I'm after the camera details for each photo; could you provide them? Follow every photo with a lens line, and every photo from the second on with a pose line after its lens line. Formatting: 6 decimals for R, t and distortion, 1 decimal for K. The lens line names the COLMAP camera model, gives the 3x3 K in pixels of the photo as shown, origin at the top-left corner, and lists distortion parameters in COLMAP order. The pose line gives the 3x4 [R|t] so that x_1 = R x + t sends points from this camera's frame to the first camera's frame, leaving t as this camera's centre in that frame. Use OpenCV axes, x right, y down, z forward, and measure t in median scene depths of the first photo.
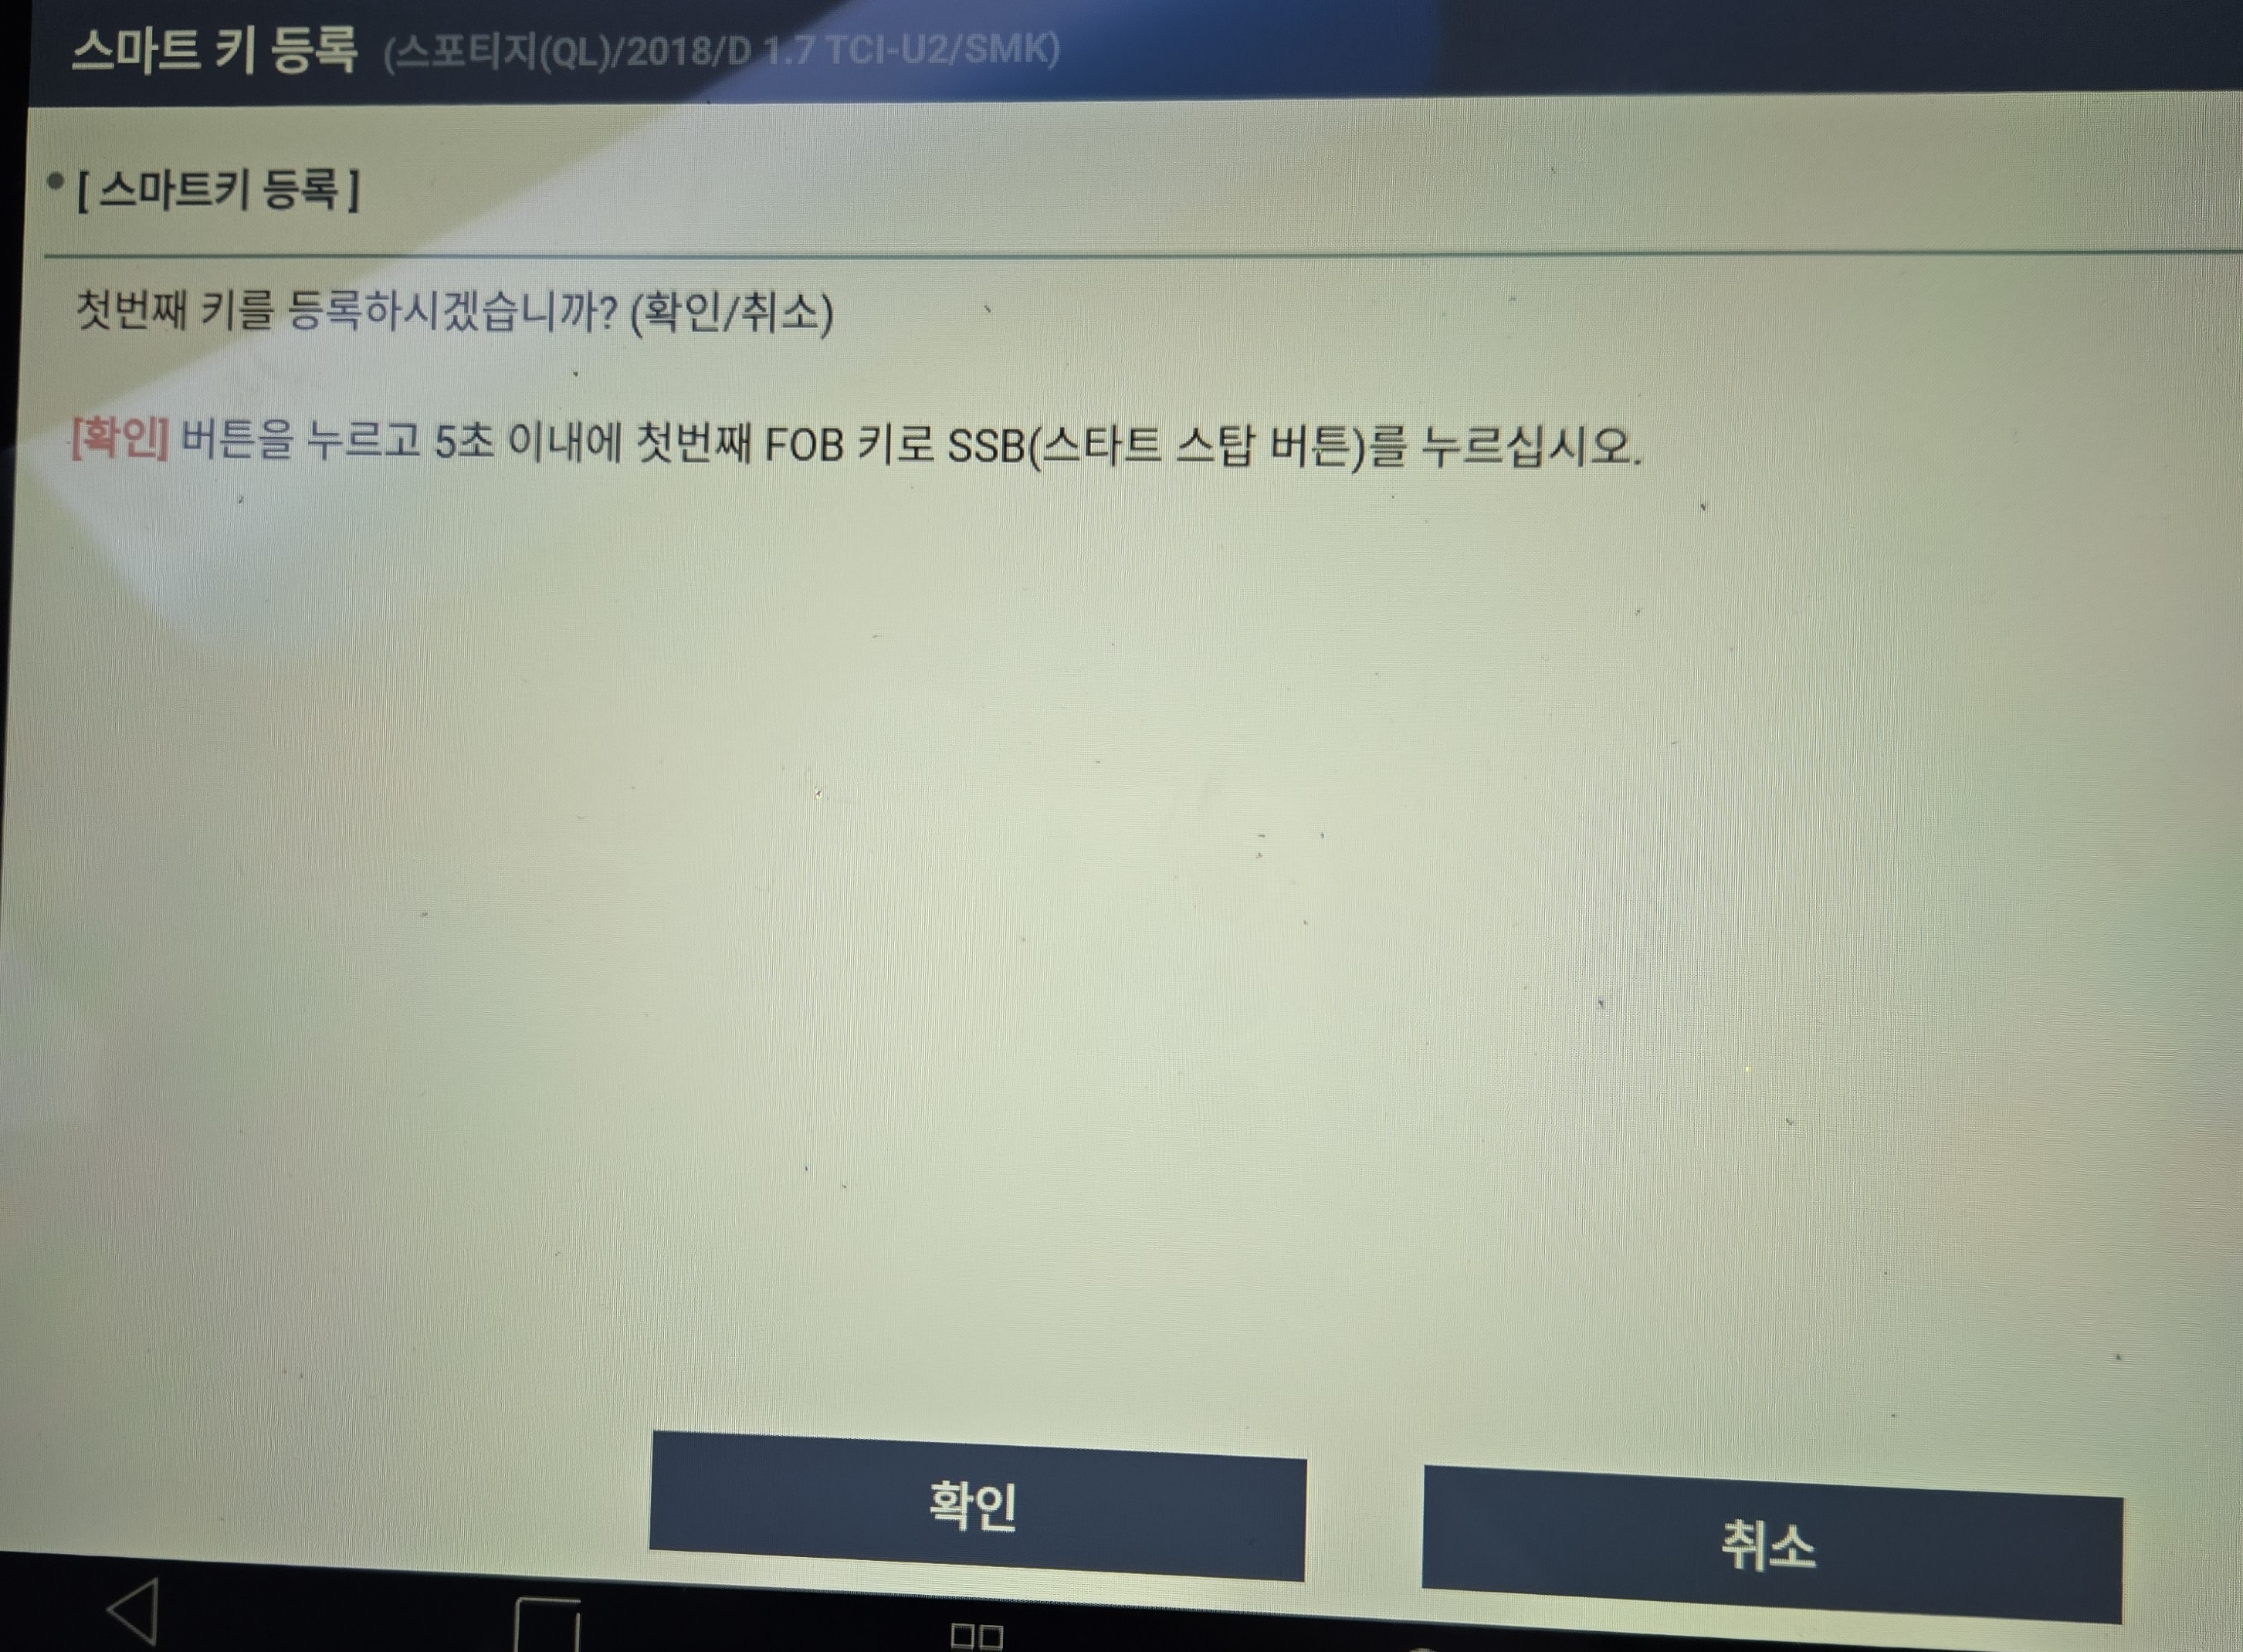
lens RADIAL K [[1555.6, 0, 1158.8], [0, 1555.6, 760.3], [0, 0, 1]] dist [0.006444, -0.002448]
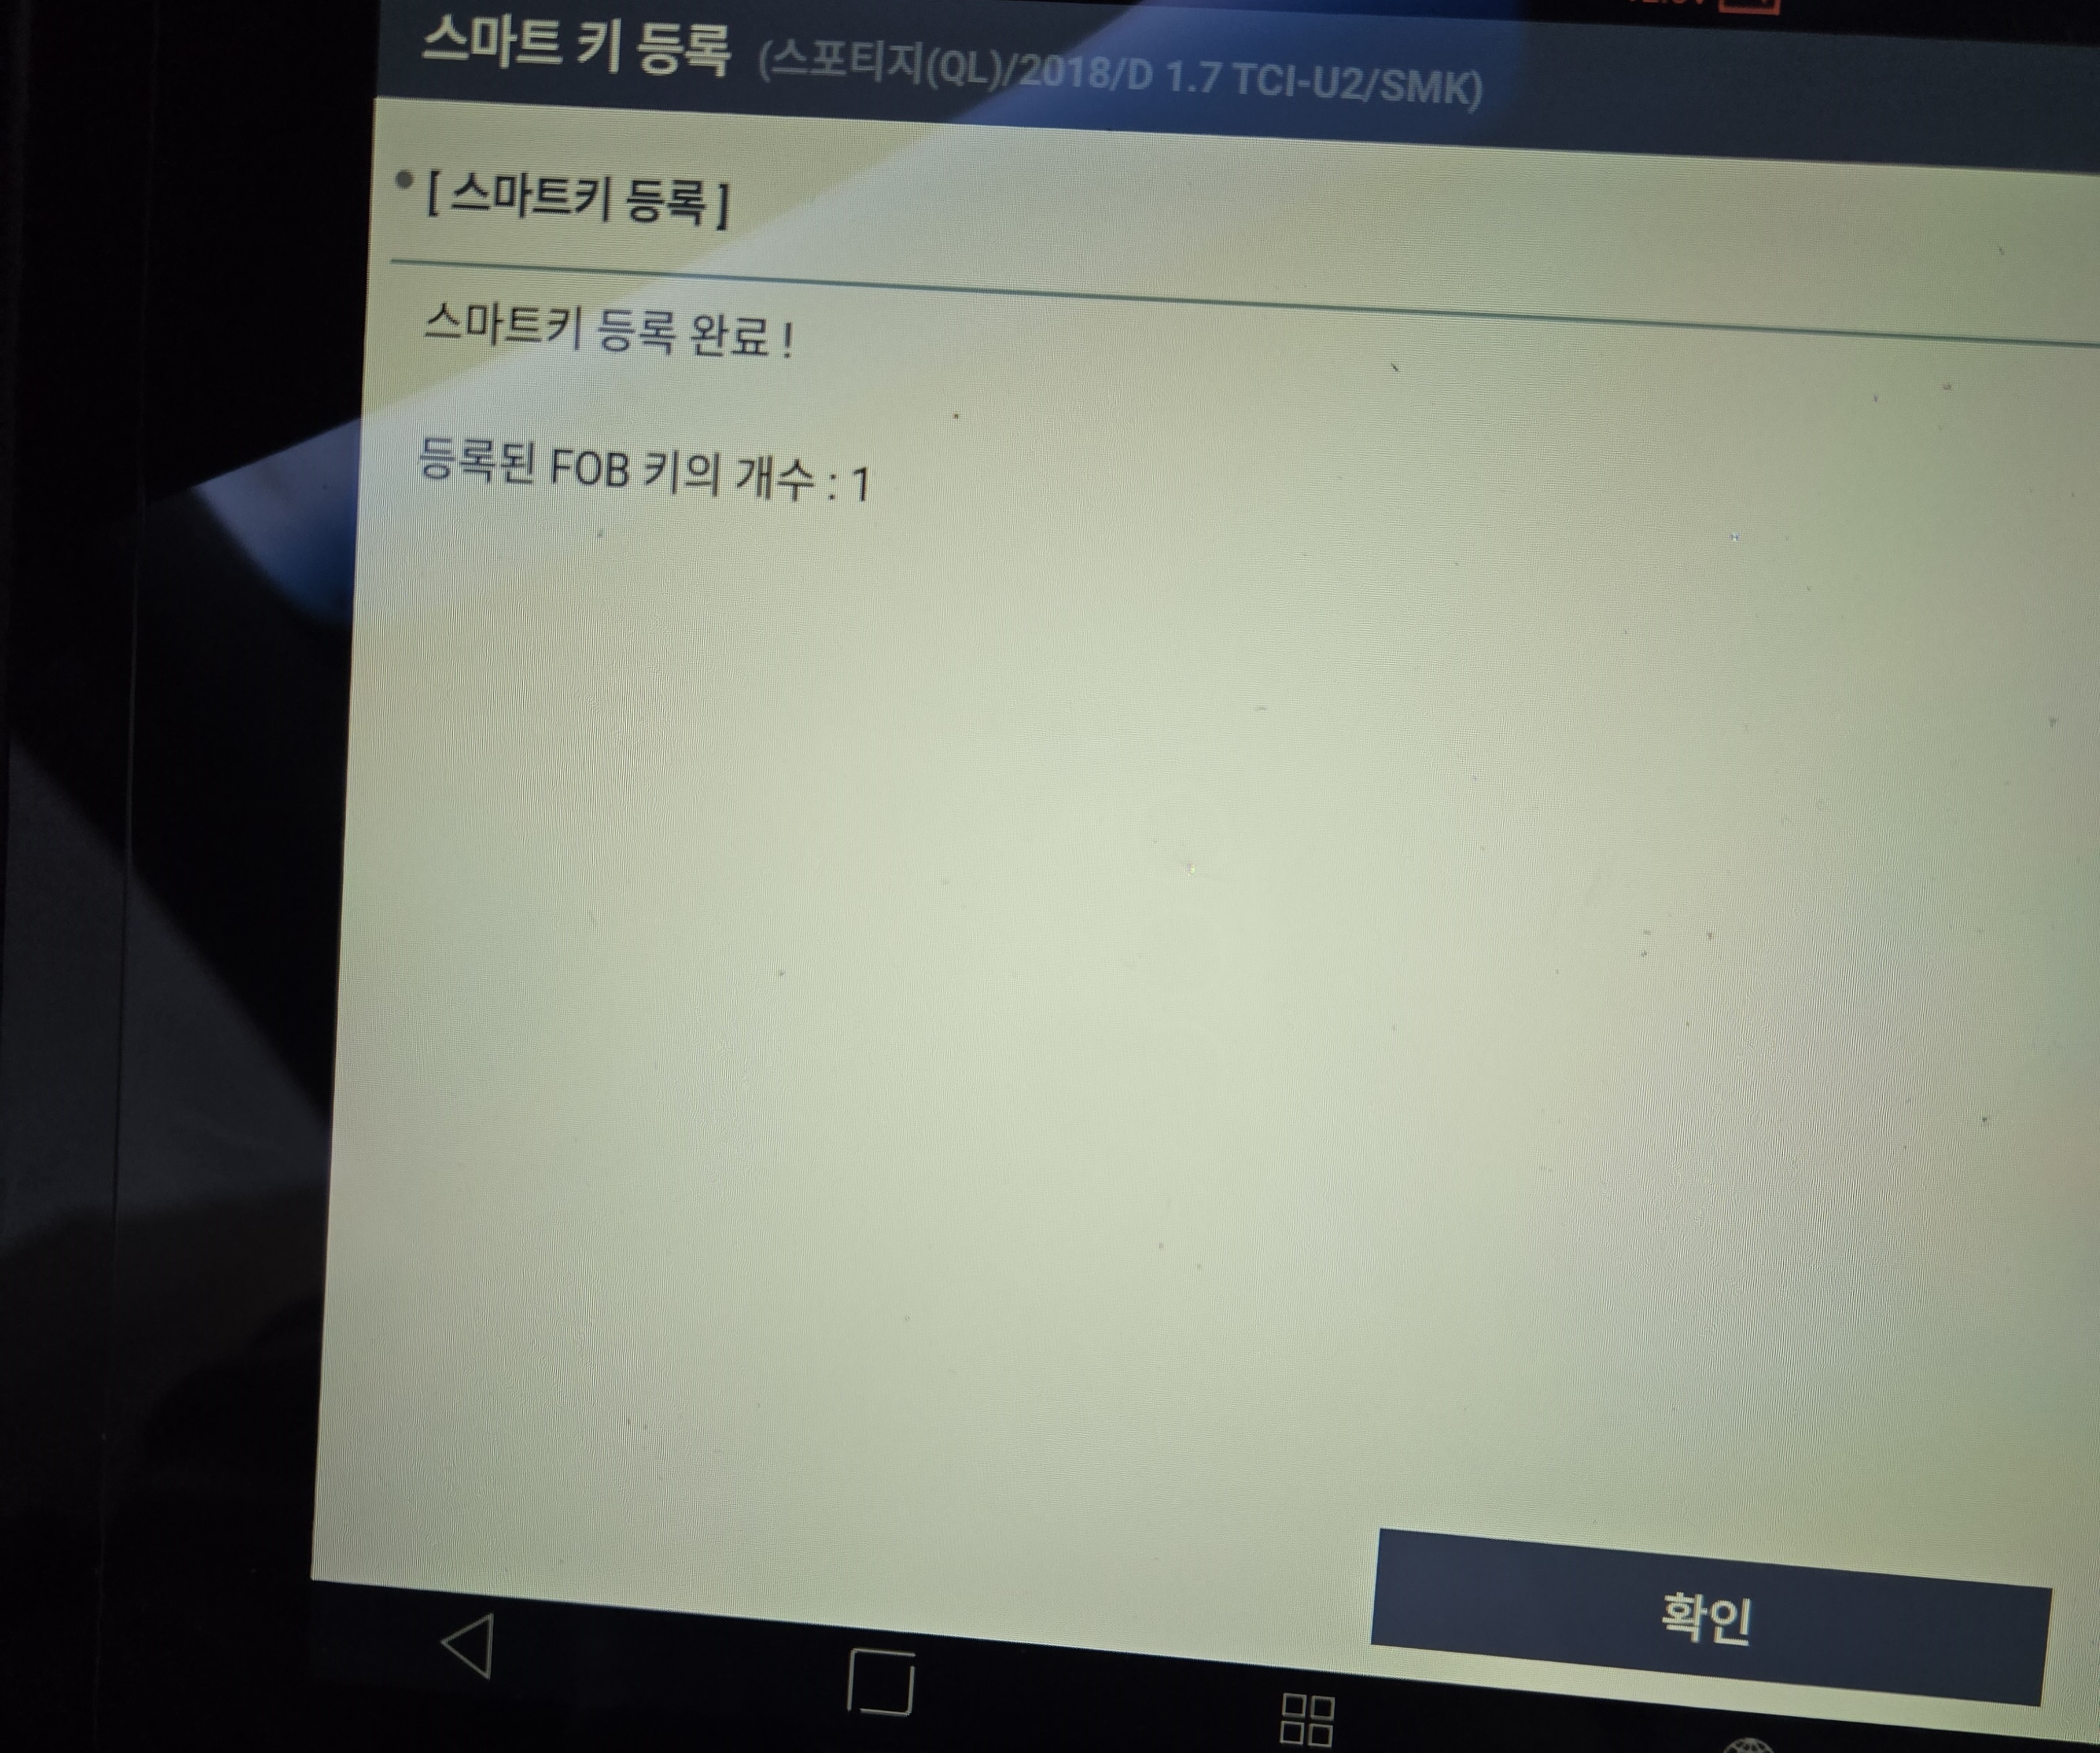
lens RADIAL K [[1565.4, 0, 1015.4], [0, 1565.4, 926.2], [0, 0, 1]] dist [0.005052, -0.003804]
pose [[0.998792, 0.047707, 0.011809, -0.329448], [-0.048429, 0.996280, 0.071277, -0.006984], [-0.008365, -0.071763, 0.997387, 0.019633]]
